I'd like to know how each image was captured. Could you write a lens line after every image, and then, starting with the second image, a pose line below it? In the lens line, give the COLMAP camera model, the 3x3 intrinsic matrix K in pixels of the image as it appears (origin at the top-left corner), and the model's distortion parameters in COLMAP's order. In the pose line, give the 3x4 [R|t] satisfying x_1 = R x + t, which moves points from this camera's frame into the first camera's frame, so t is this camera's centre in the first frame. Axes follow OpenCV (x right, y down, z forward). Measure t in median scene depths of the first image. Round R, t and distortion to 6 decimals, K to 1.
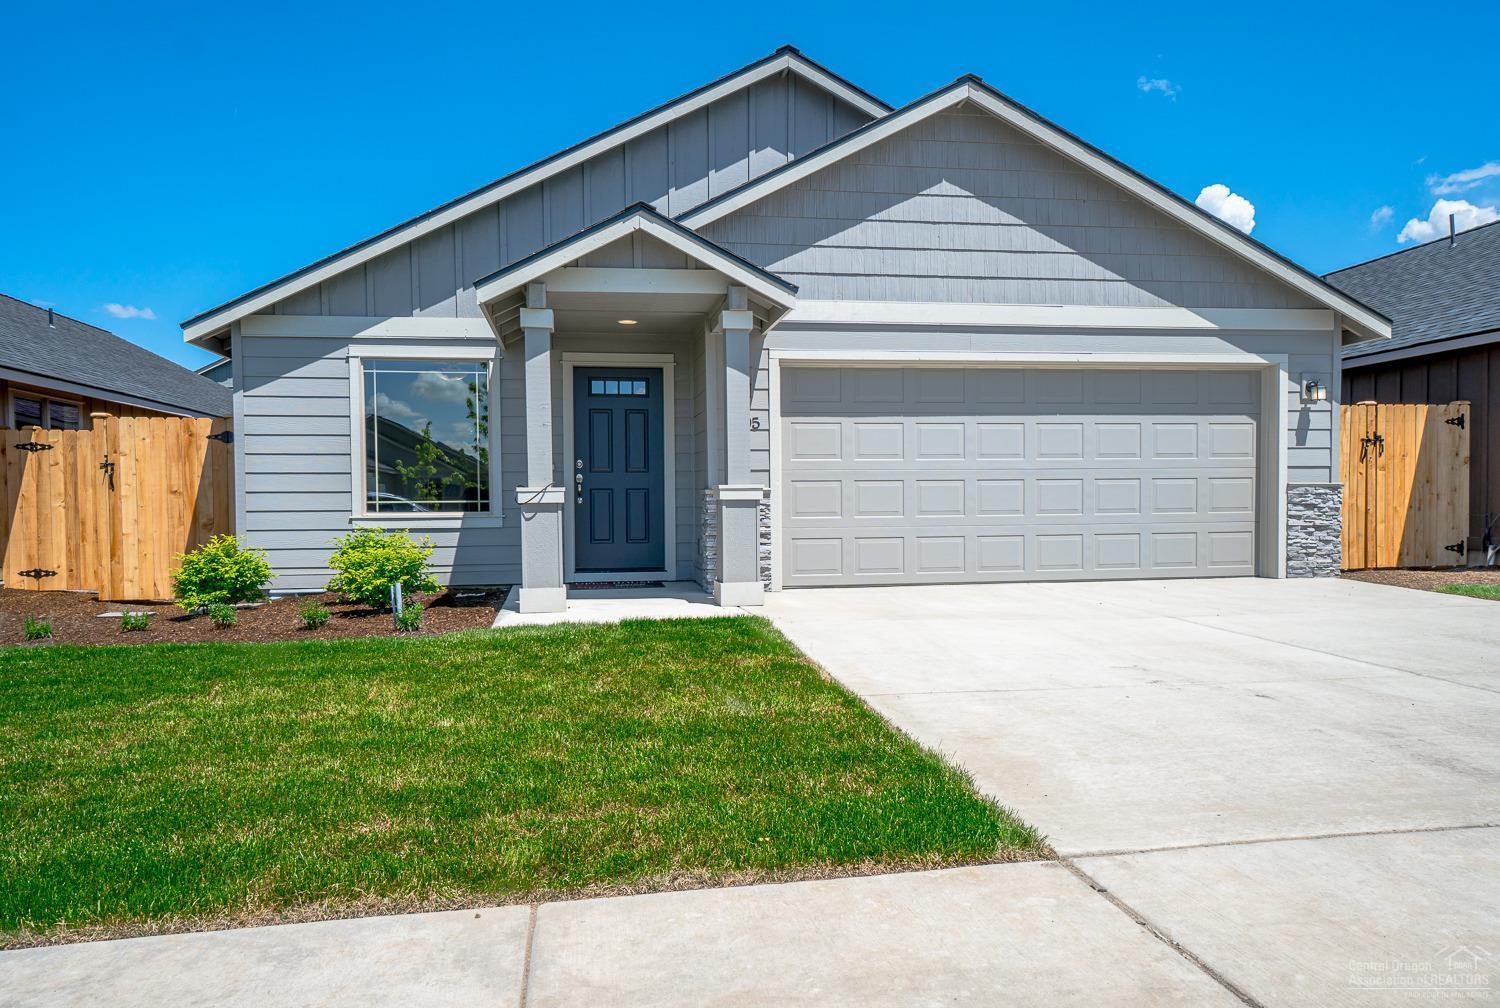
lens RADIAL K [[1035.8, 0, 753.7], [0, 1035.8, 546.1], [0, 0, 1]] dist [0.011035, 0.001157]
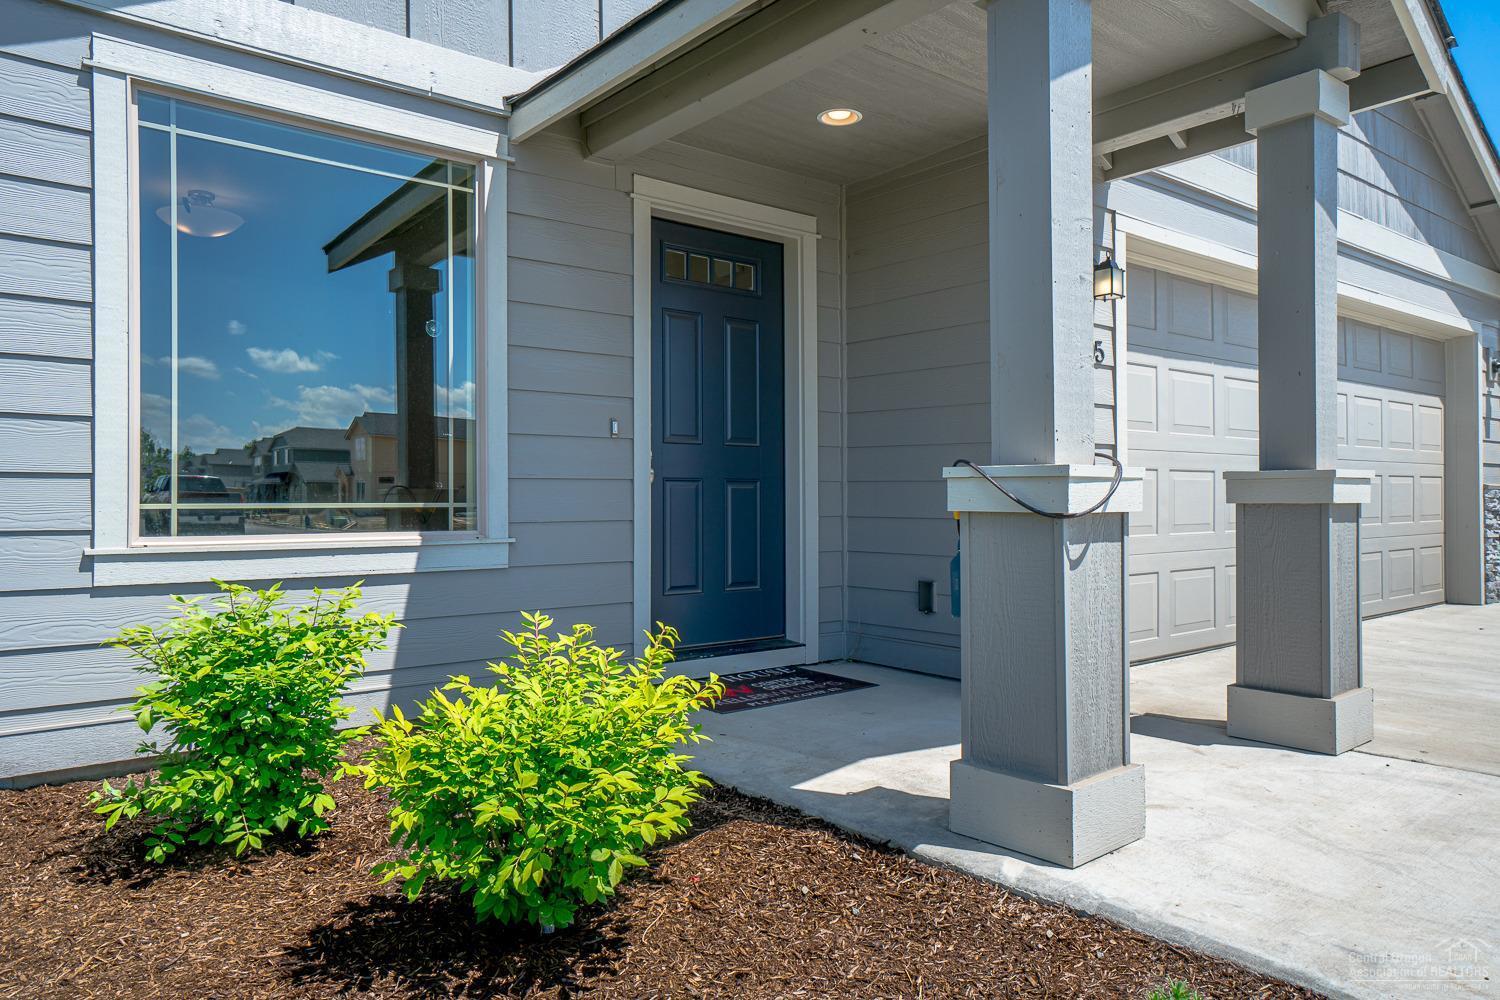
lens RADIAL K [[1004.6, 0, 750.0], [0, 1004.6, 500.0], [0, 0, 1]] dist [0.026717, 0.000971]
pose [[0.872680, 0.005093, 0.488266, -0.360624], [0.017361, 0.998990, -0.041449, -0.027174], [-0.487984, 0.044649, 0.871710, 0.611504]]
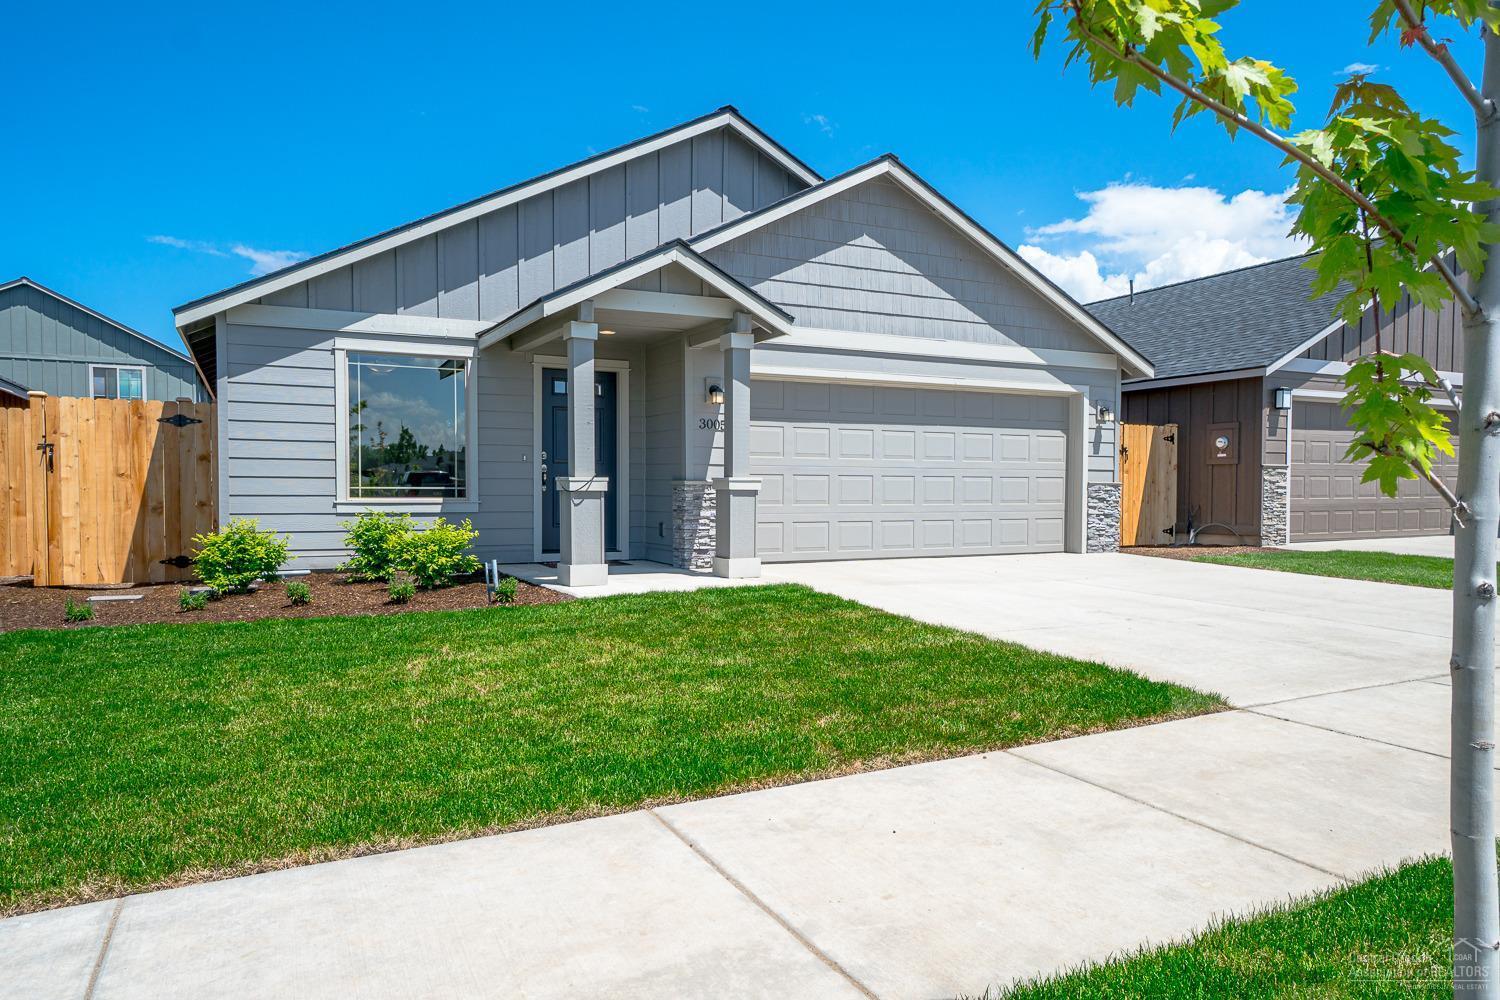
lens RADIAL K [[986.5, 0, 767.9], [0, 986.5, 537.7], [0, 0, 1]] dist [-0.002725, -0.000130]
pose [[0.950884, -0.002989, 0.309534, -0.279216], [0.001927, 0.999991, 0.003737, 0.005466], [-0.309542, -0.002957, 0.950881, -0.082904]]
